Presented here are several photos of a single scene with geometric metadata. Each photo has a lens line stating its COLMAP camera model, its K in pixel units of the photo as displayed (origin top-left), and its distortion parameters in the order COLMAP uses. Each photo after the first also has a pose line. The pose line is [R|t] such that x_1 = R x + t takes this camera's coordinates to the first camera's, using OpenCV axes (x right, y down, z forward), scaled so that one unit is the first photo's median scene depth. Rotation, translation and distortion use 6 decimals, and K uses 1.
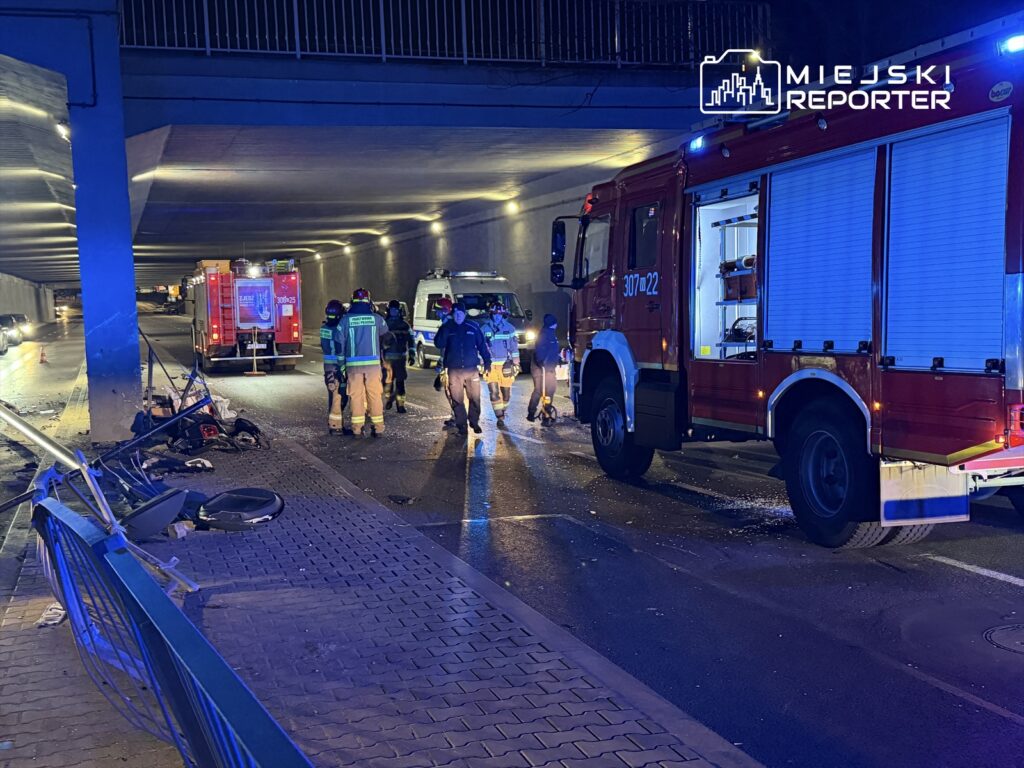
lens RADIAL K [[1229.3, 0, 512.7], [0, 1229.3, 384.4], [0, 0, 1]] dist [0.014154, 0.000000]
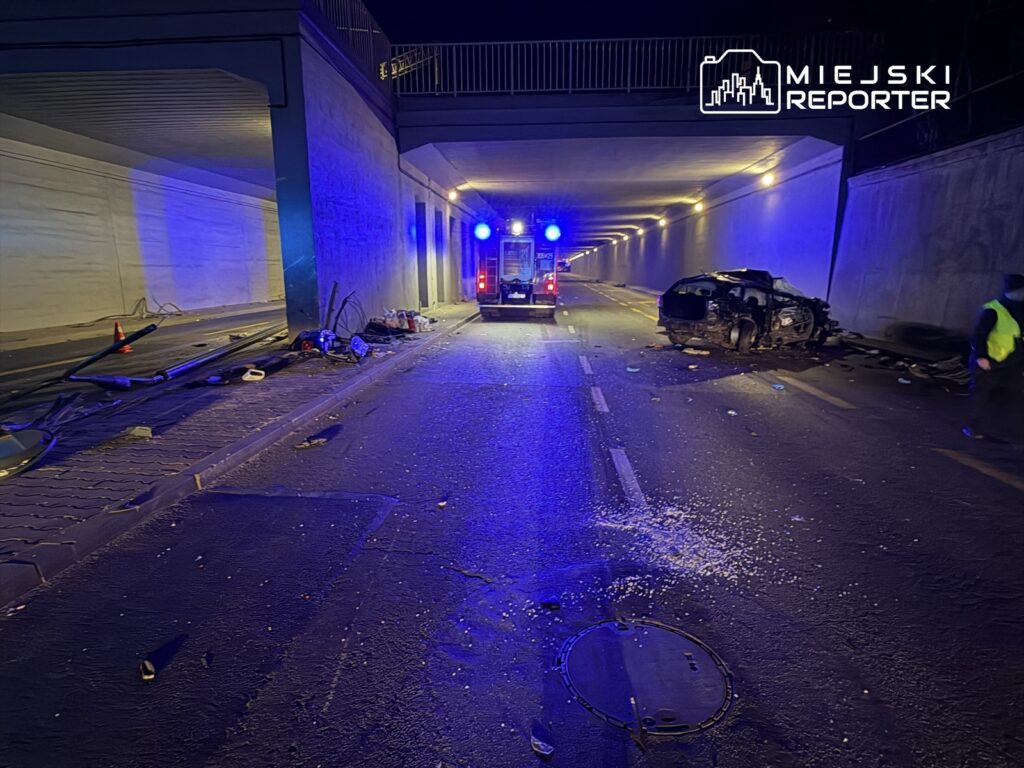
lens RADIAL K [[577.7, 0, 509.3], [0, 577.7, 381.9], [0, 0, 1]] dist [0.004738, -0.000939]
pose [[0.927796, 0.097836, -0.360031, 0.088687], [-0.051403, 0.989323, 0.136376, -0.009540], [0.369529, -0.108023, 0.922919, 0.238301]]
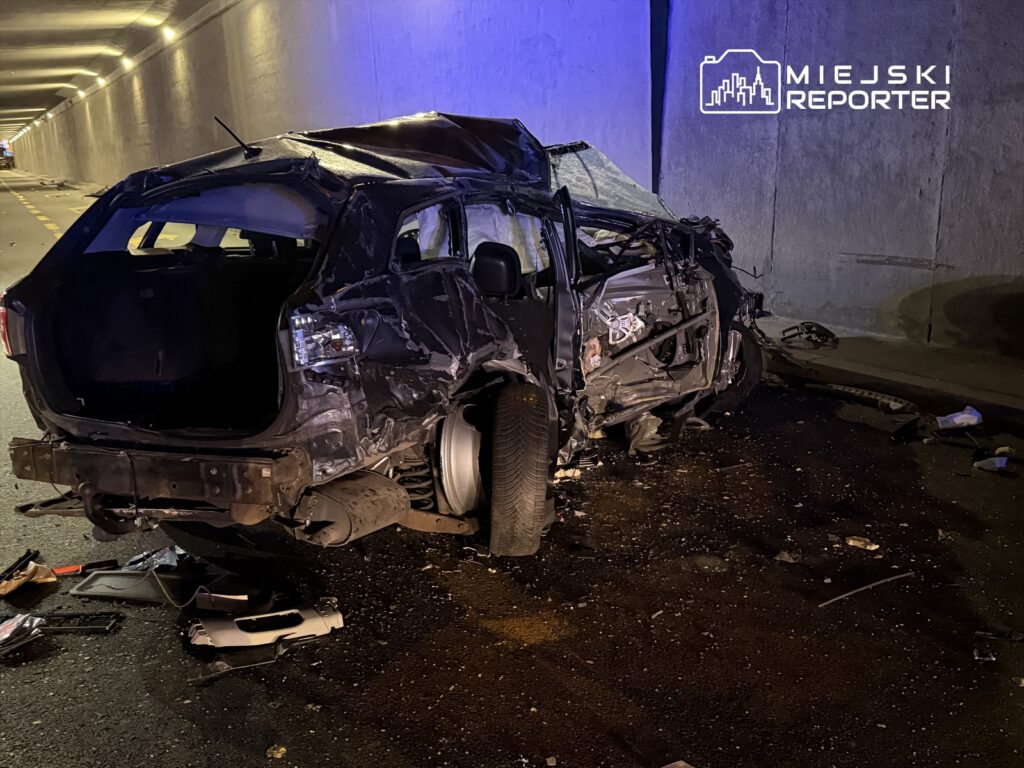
lens RADIAL K [[1090.8, 0, 507.2], [0, 1090.8, 385.0], [0, 0, 1]] dist [0.060546, 0.000000]
pose [[0.991743, -0.056371, 0.115191, 0.076403], [0.038851, 0.988068, 0.149037, -0.026566], [-0.122218, -0.143331, 0.982099, 0.546211]]
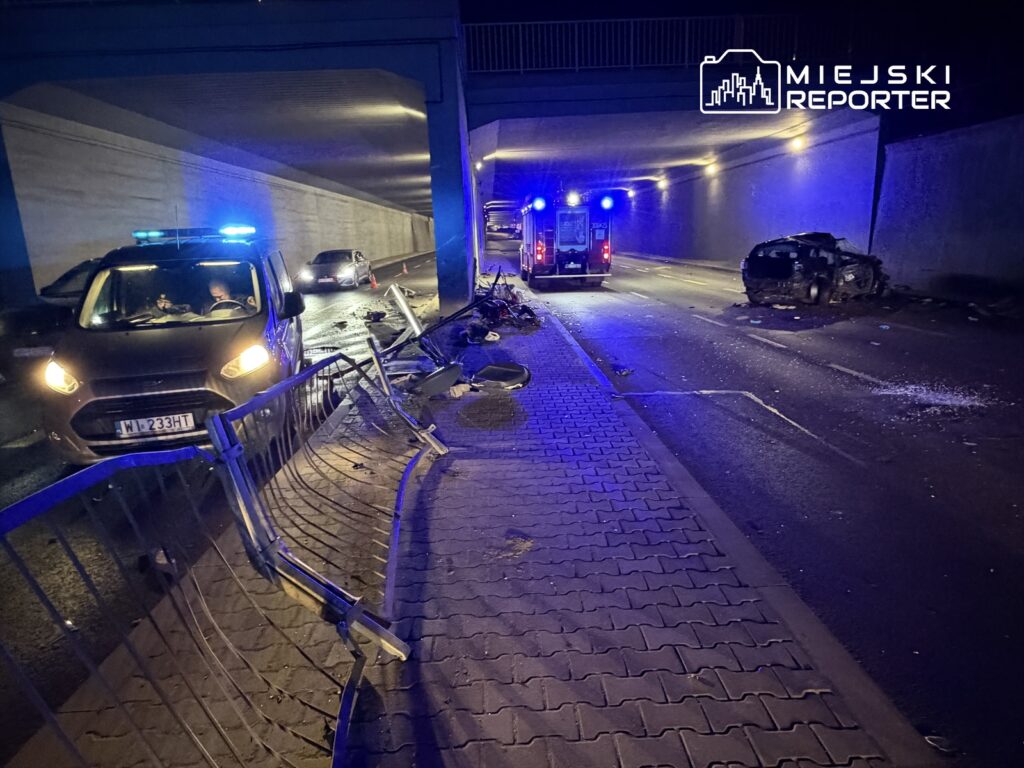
lens RADIAL K [[658.6, 0, 510.5], [0, 658.6, 386.3], [0, 0, 1]] dist [0.004054, -0.002548]
pose [[0.960510, 0.054004, -0.272955, -0.002396], [-0.009155, 0.986587, 0.162981, -0.002935], [0.278095, -0.154046, 0.948121, 0.089063]]
